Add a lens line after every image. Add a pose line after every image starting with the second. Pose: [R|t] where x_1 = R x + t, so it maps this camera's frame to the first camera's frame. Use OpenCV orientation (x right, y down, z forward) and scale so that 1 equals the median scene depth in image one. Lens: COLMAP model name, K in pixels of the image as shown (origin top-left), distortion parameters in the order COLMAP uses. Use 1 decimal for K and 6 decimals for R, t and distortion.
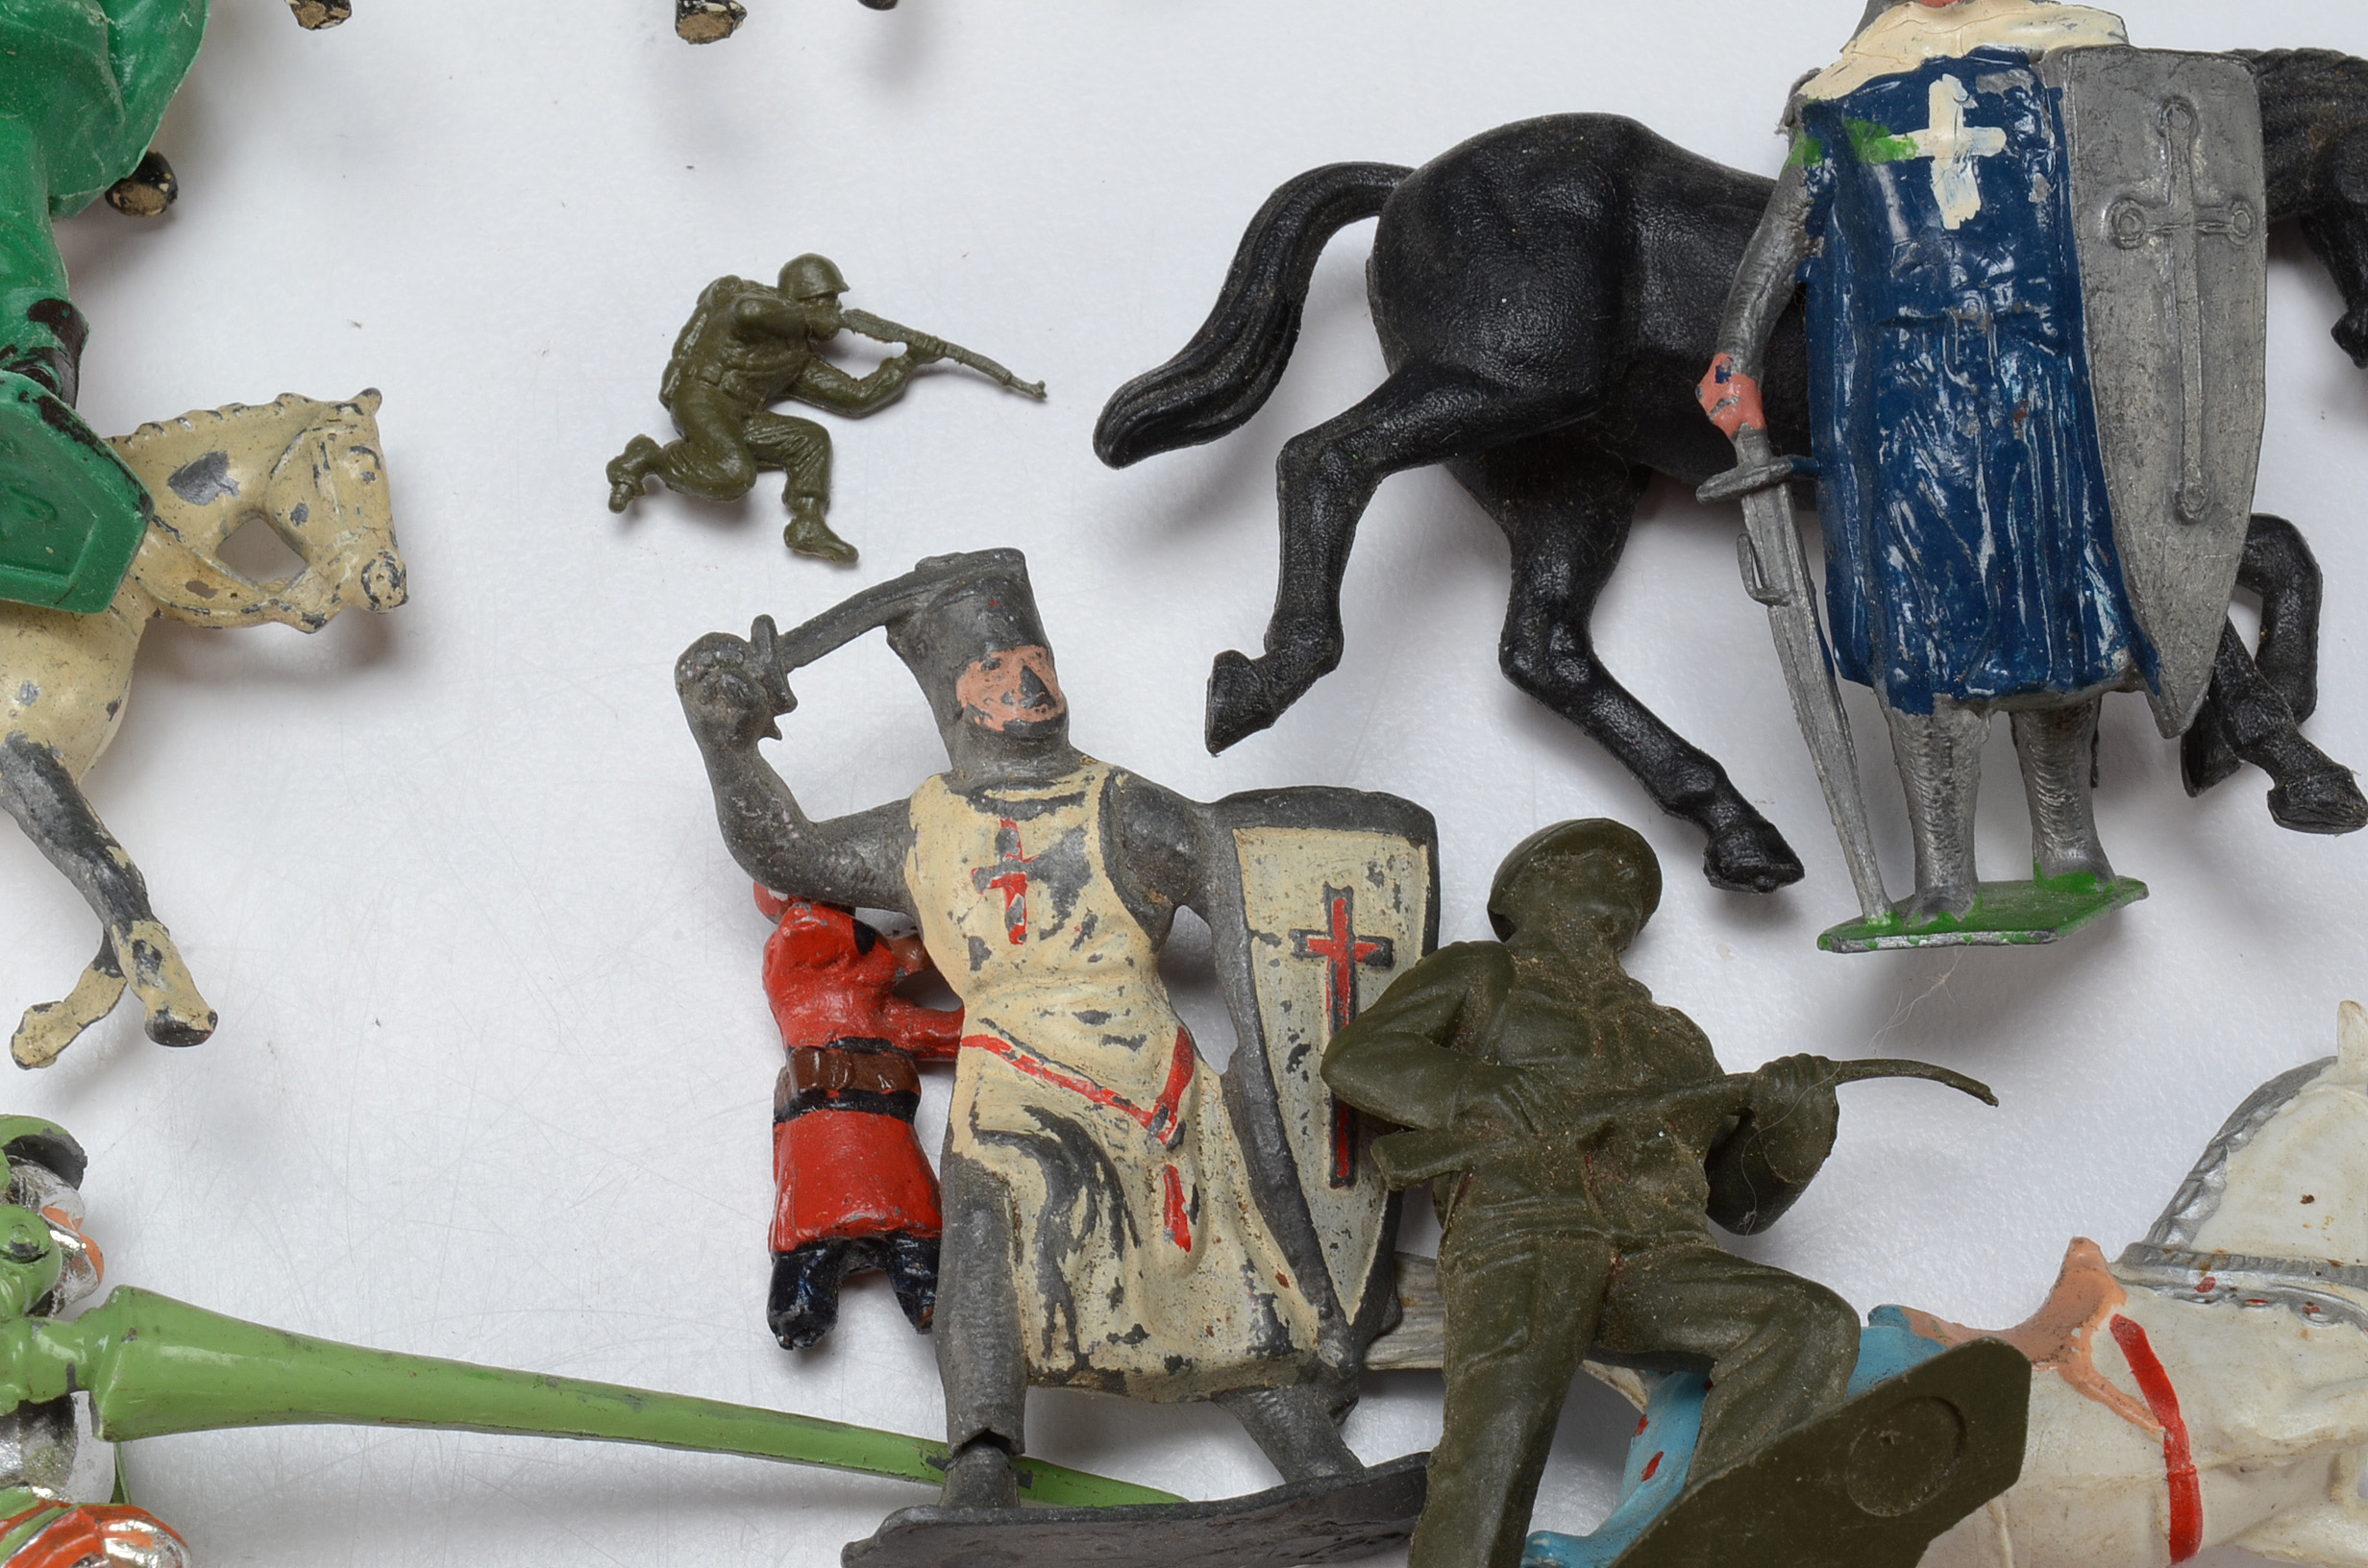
lens RADIAL K [[5395.8, 0, 1184.0], [0, 5395.8, 784.0], [0, 0, 1]] dist [0.102160, -0.181258]
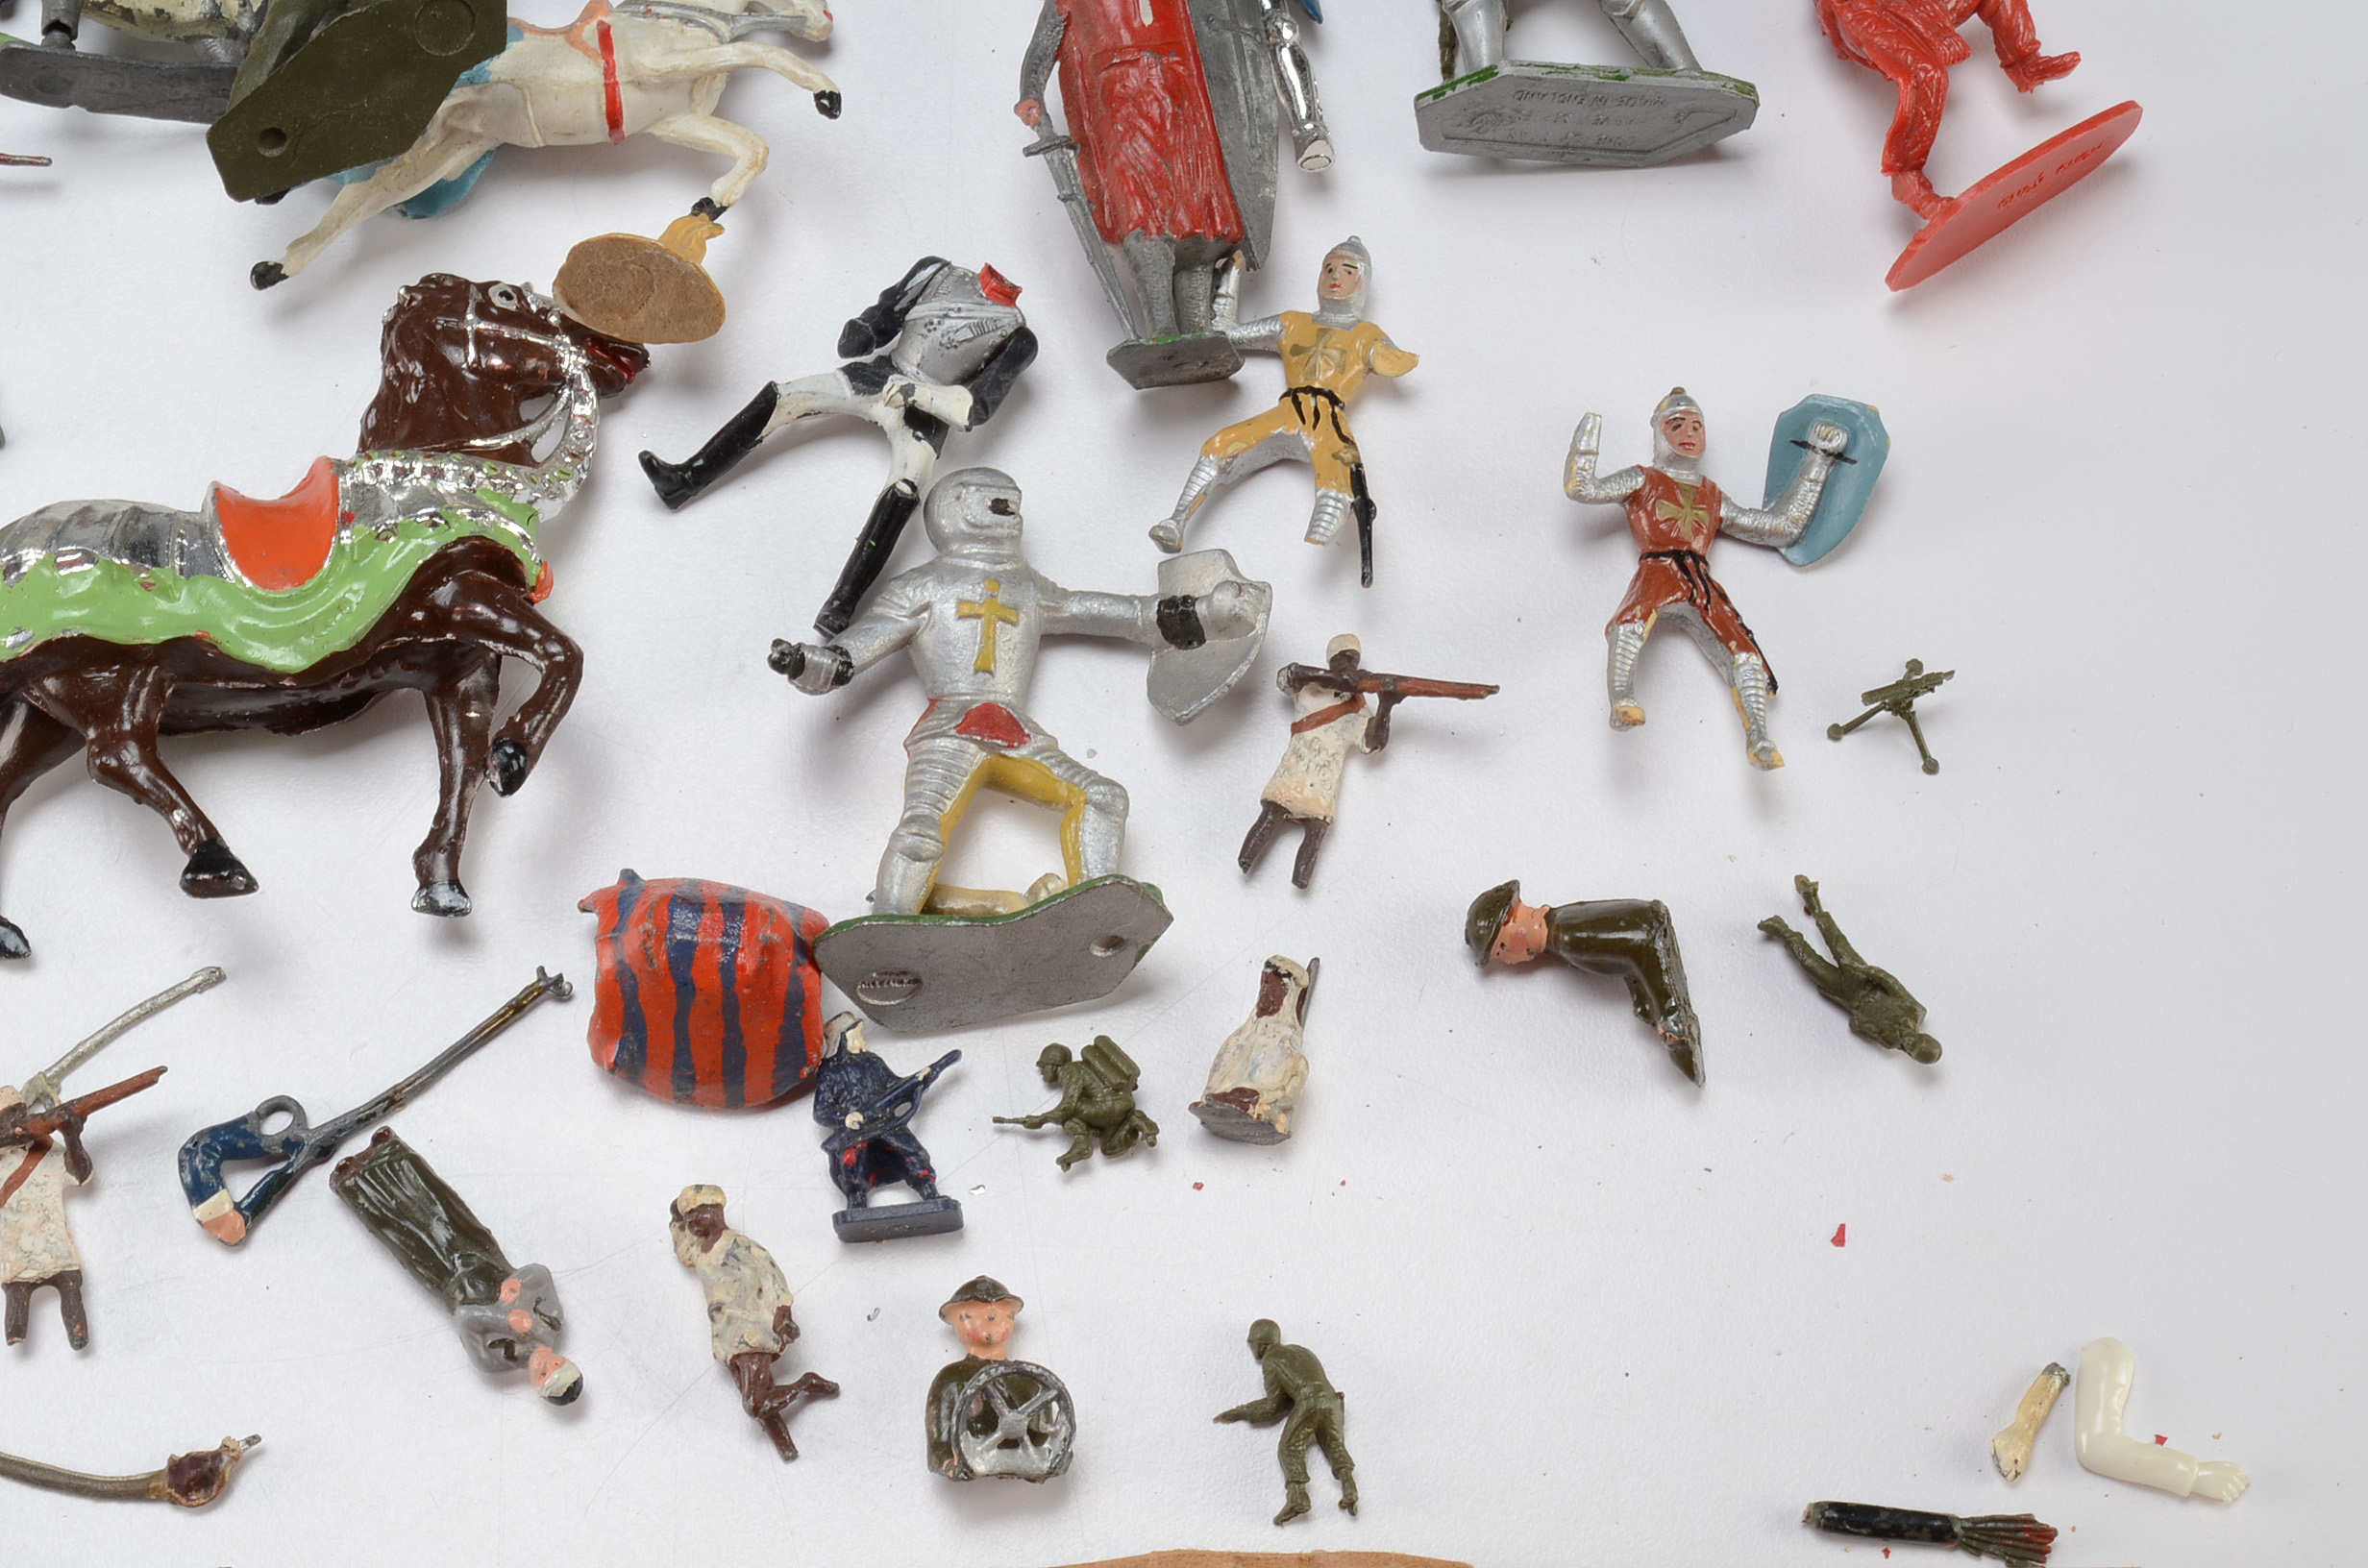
lens RADIAL K [[4892.8, 0, 1184.0], [0, 4892.8, 784.0], [0, 0, 1]] dist [0.053664, 0.177008]
pose [[0.996978, 0.077371, 0.007014, 0.397070], [-0.077484, 0.996839, 0.017533, 0.334882], [-0.005635, -0.018023, 0.999822, -0.906787]]
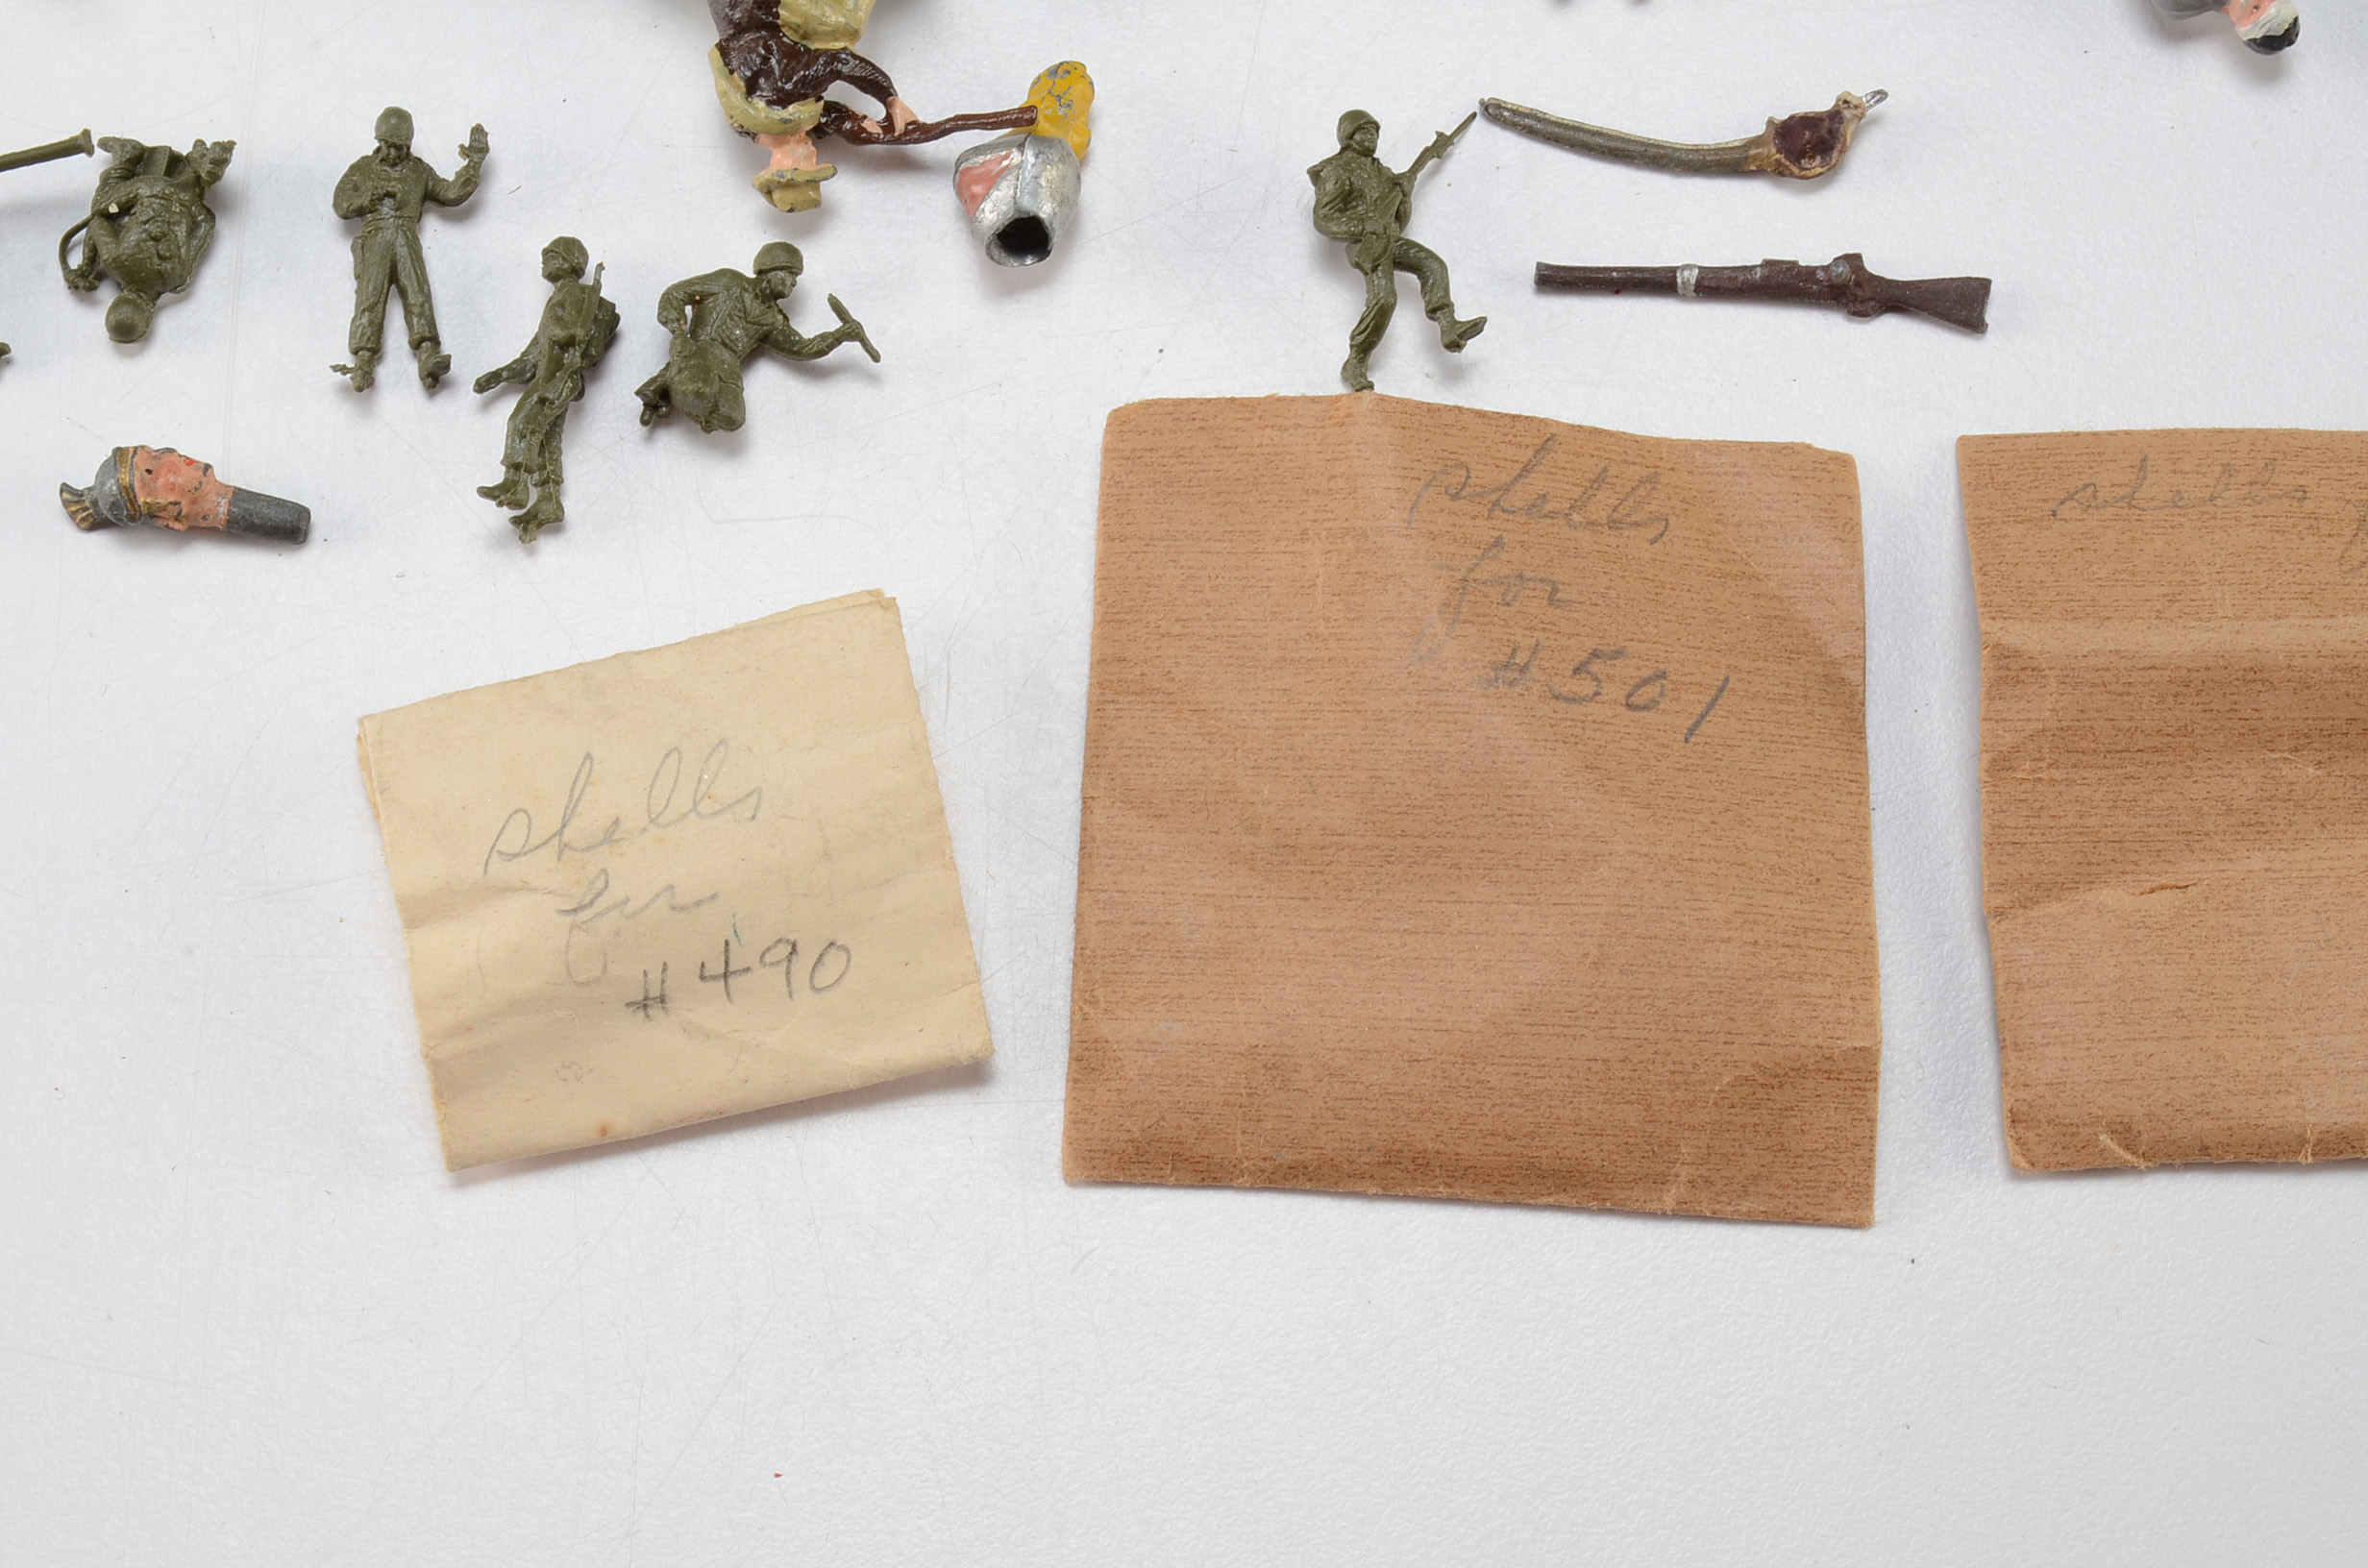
lens RADIAL K [[5395.8, 0, 1184.0], [0, 5395.8, 784.0], [0, 0, 1]] dist [0.102160, -0.181258]
pose [[0.997128, 0.075720, 0.001295, -0.071362], [-0.075581, 0.993926, 0.079992, 0.699728], [0.004769, -0.079860, 0.996795, -0.678918]]
